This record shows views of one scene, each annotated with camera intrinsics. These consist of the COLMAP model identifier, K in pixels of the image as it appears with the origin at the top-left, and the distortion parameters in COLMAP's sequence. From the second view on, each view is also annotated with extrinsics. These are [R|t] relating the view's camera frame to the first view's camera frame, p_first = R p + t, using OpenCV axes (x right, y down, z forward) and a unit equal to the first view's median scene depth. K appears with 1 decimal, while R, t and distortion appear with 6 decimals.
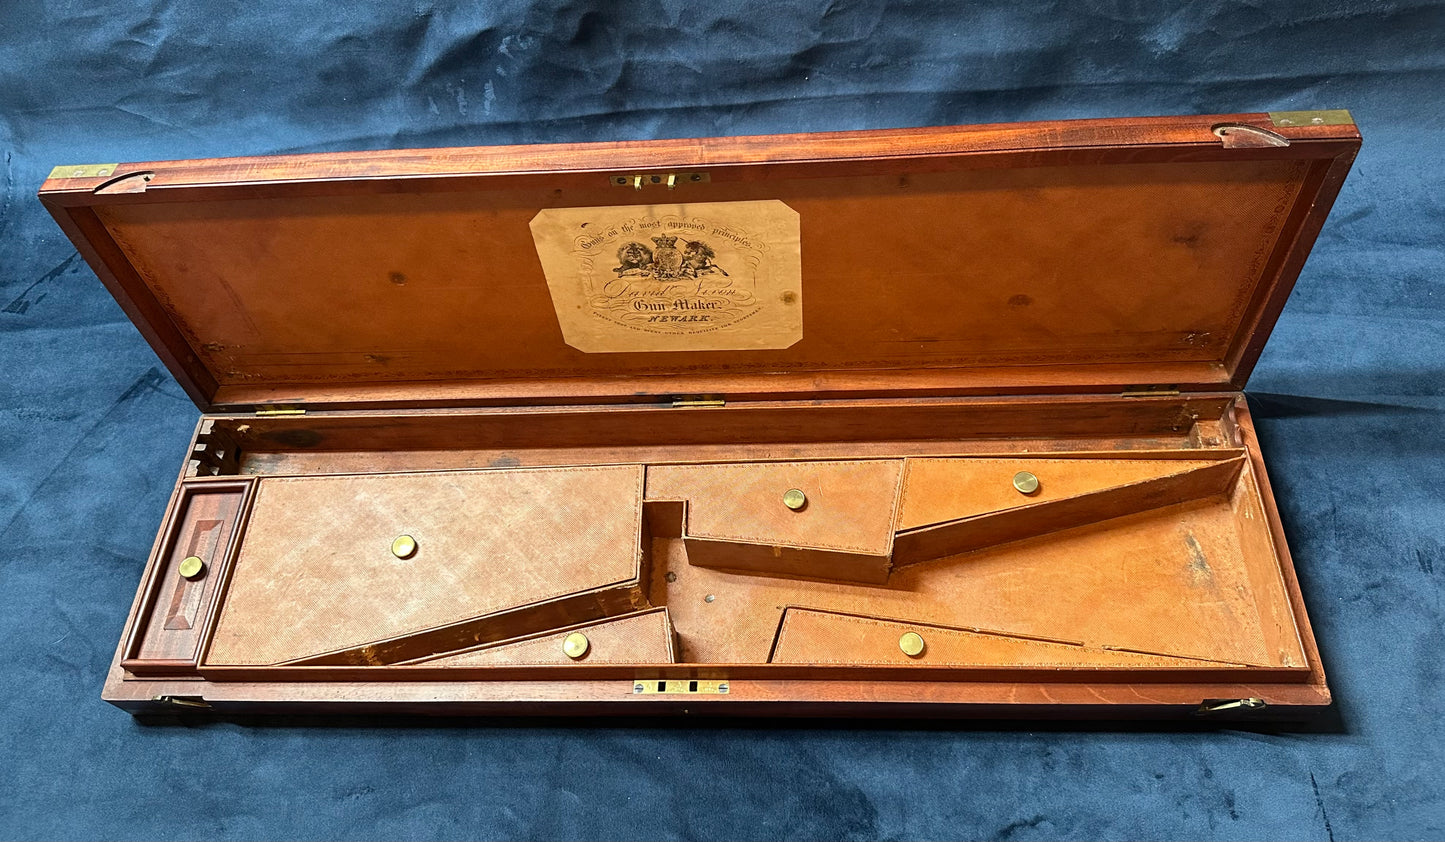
lens RADIAL K [[1169.0, 0, 721.8], [0, 1169.0, 355.4], [0, 0, 1]] dist [0.041861, -0.084839]
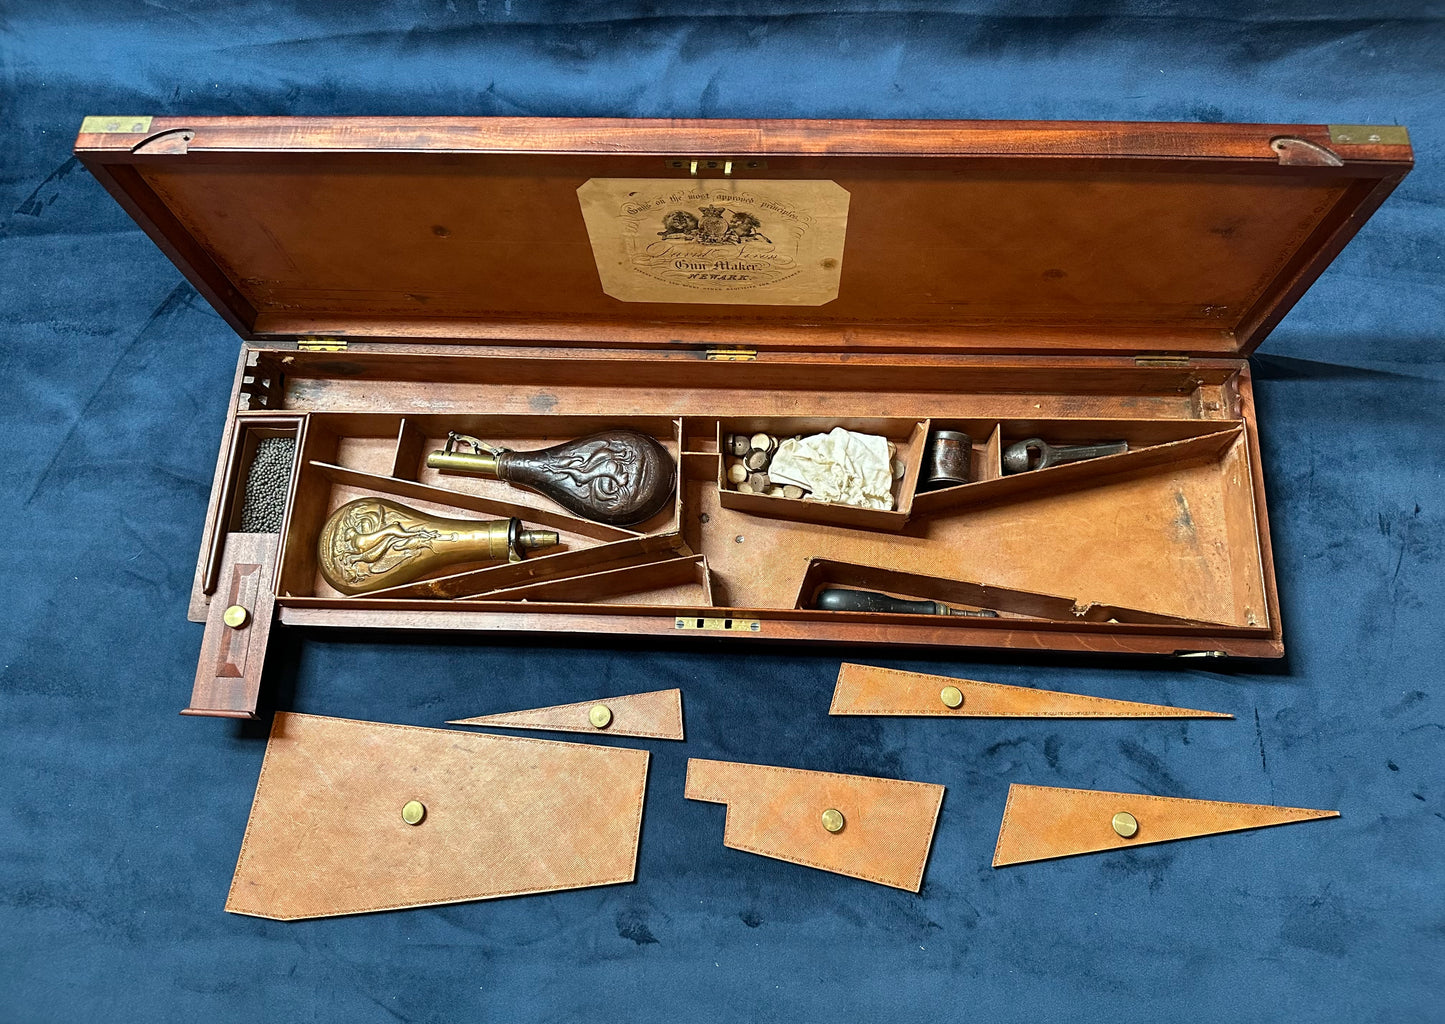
lens RADIAL K [[1149.7, 0, 732.9], [0, 1149.7, 510.2], [0, 0, 1]] dist [0.033162, -0.061287]
pose [[0.998883, 0.021527, 0.042060, -0.062844], [-0.033270, 0.952536, 0.302601, -0.143297], [-0.033549, -0.303663, 0.952189, -0.017252]]
